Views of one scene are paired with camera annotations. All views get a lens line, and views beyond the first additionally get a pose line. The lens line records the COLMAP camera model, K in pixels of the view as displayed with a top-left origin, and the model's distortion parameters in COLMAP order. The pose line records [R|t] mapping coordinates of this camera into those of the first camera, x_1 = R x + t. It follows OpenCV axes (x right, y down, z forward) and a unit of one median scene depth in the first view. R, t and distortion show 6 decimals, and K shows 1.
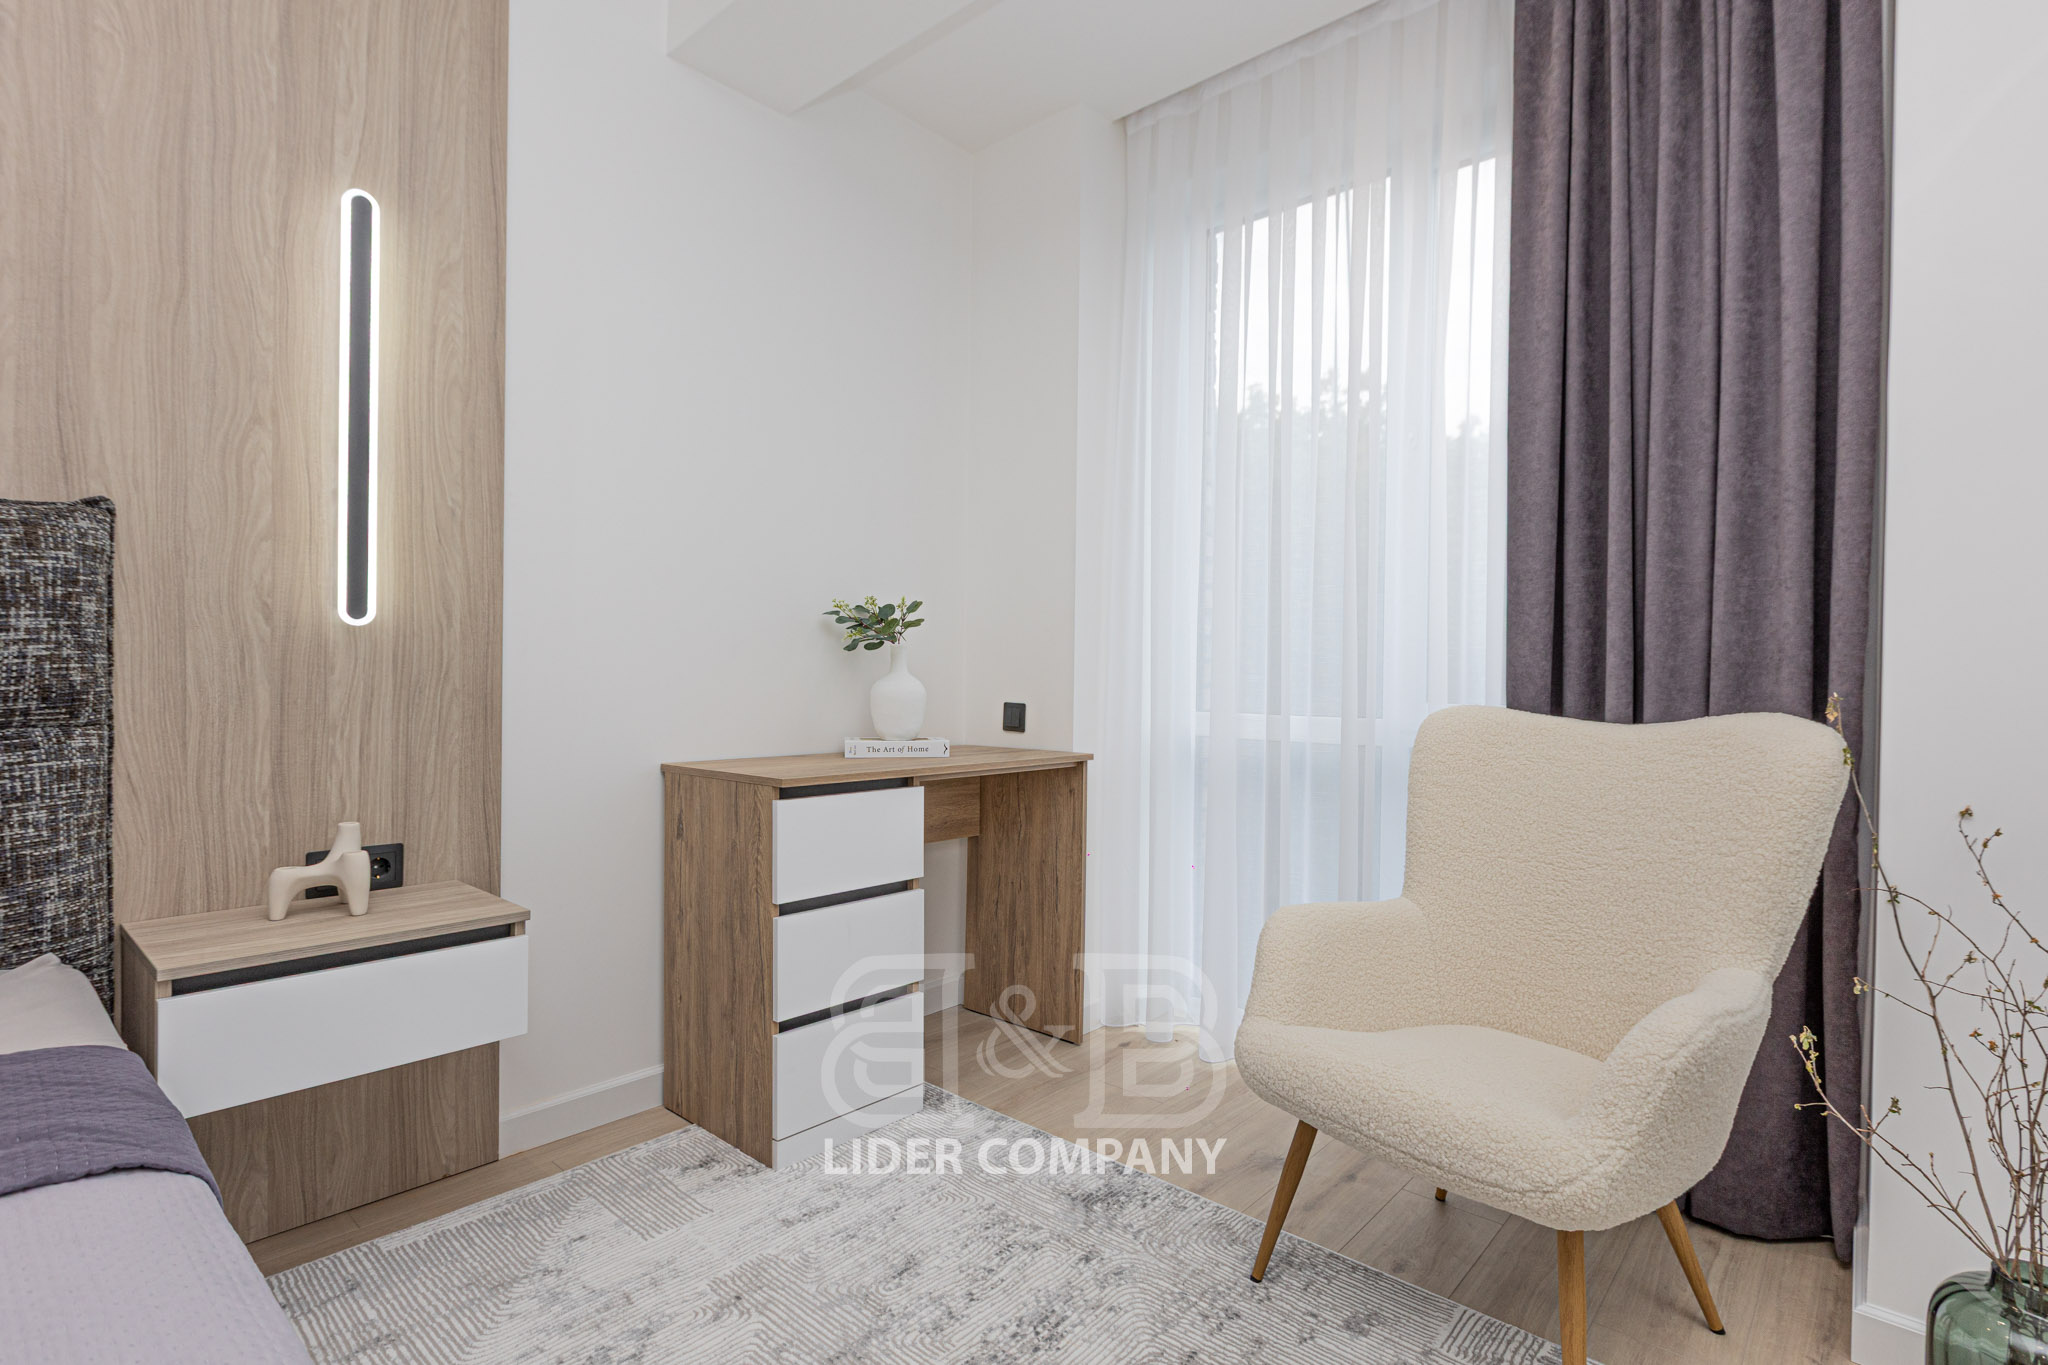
lens RADIAL K [[974.0, 0, 1024.0], [0, 974.0, 682.5], [0, 0, 1]] dist [-0.002638, -0.006049]
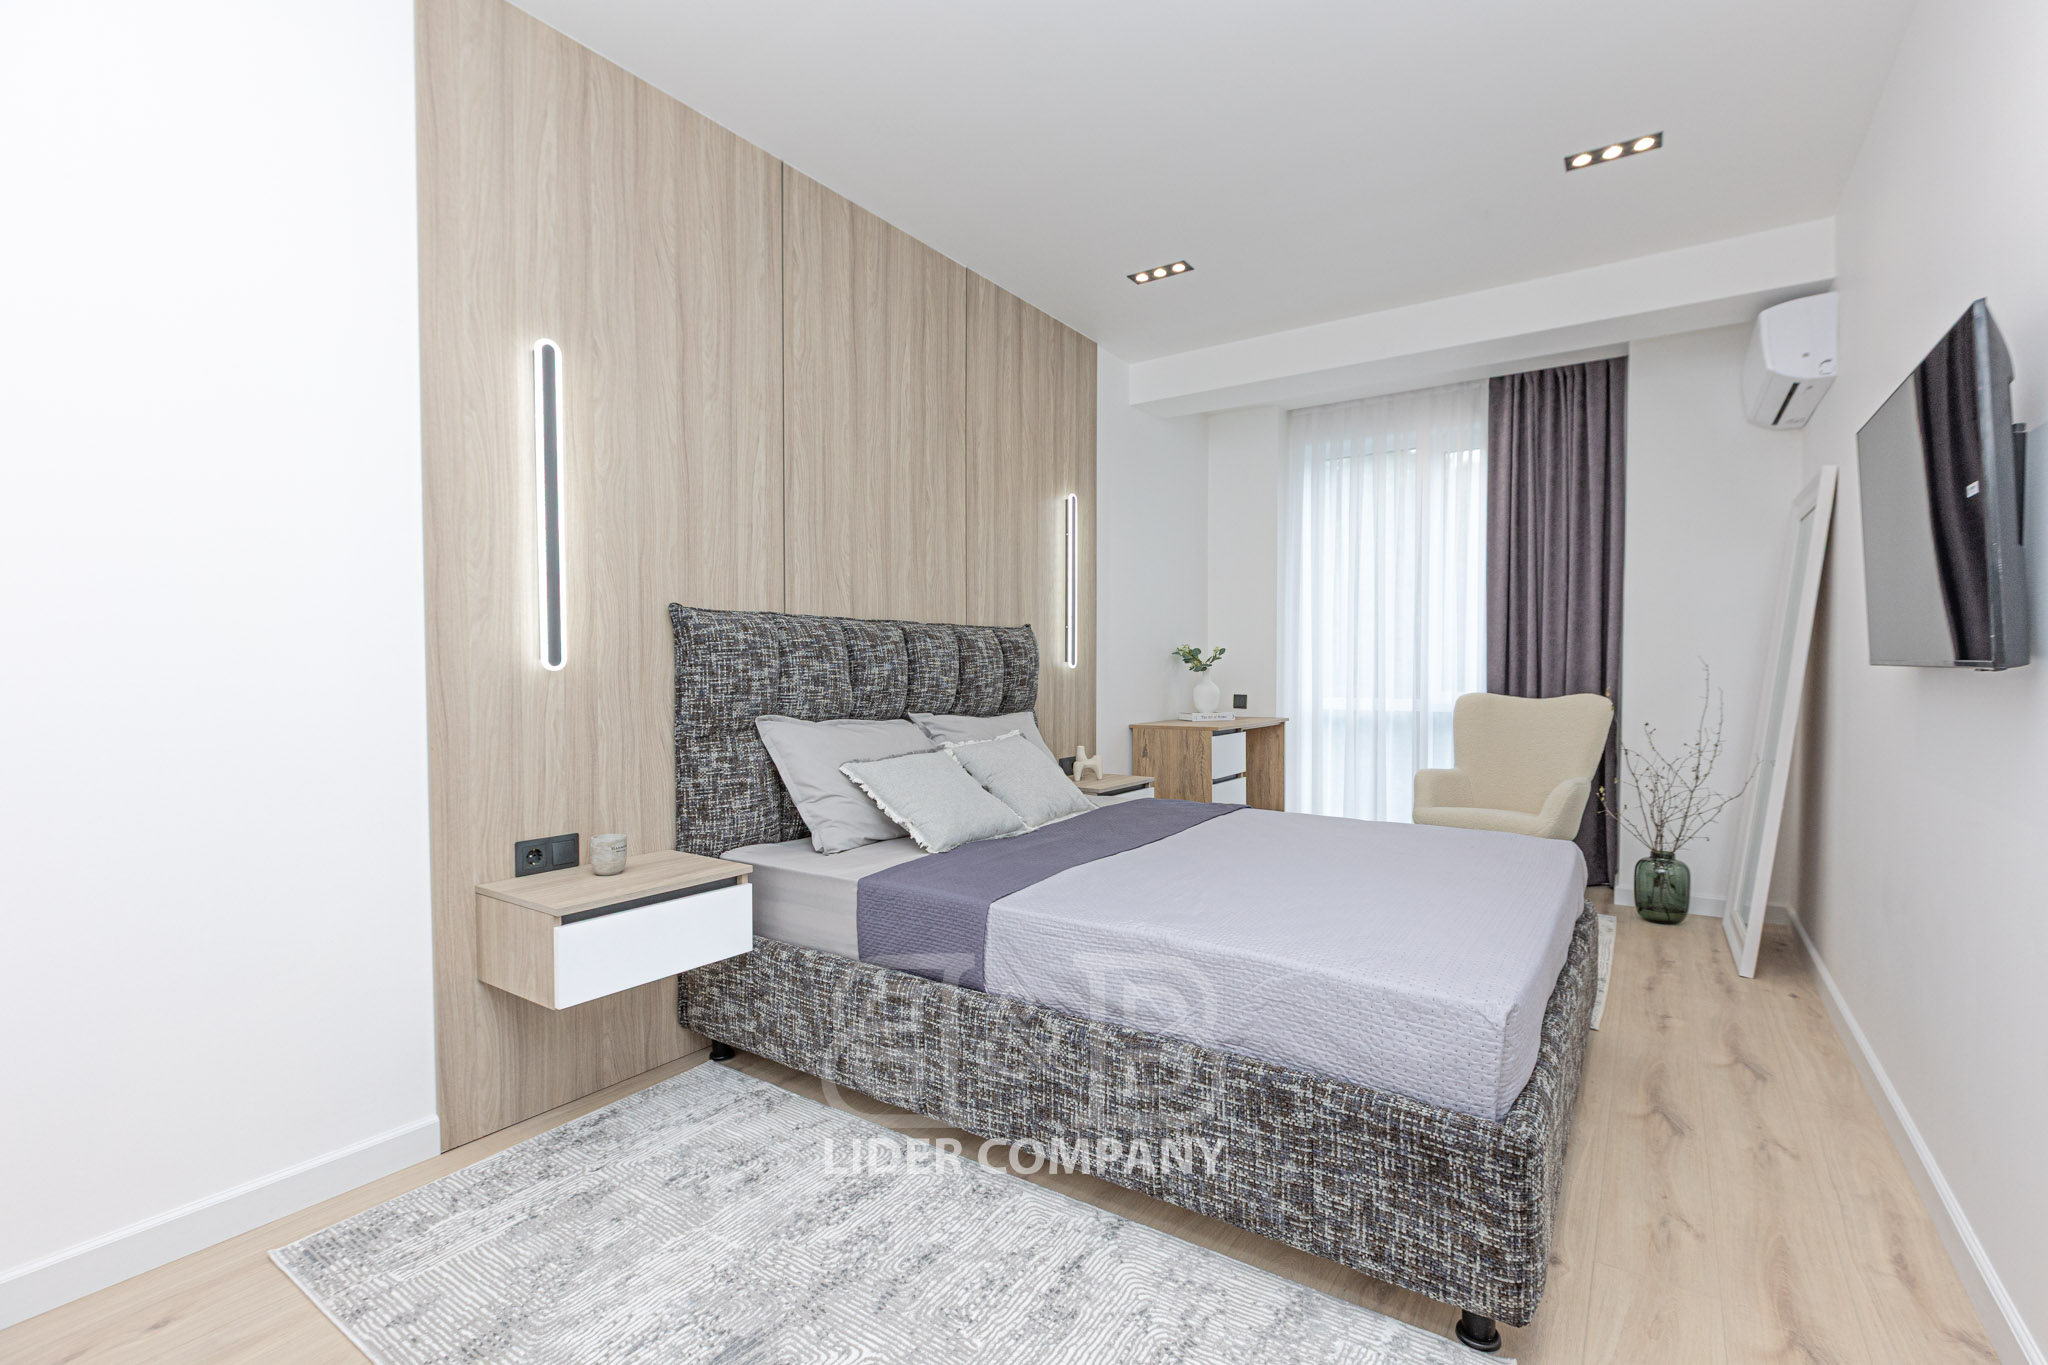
lens RADIAL K [[929.7, 0, 1024.0], [0, 929.7, 682.5], [0, 0, 1]] dist [-0.011413, 0.000091]
pose [[0.991542, -0.014420, 0.128982, -1.069609], [0.013109, 0.999853, 0.011009, -0.046848], [-0.129122, -0.009225, 0.991586, -1.296364]]
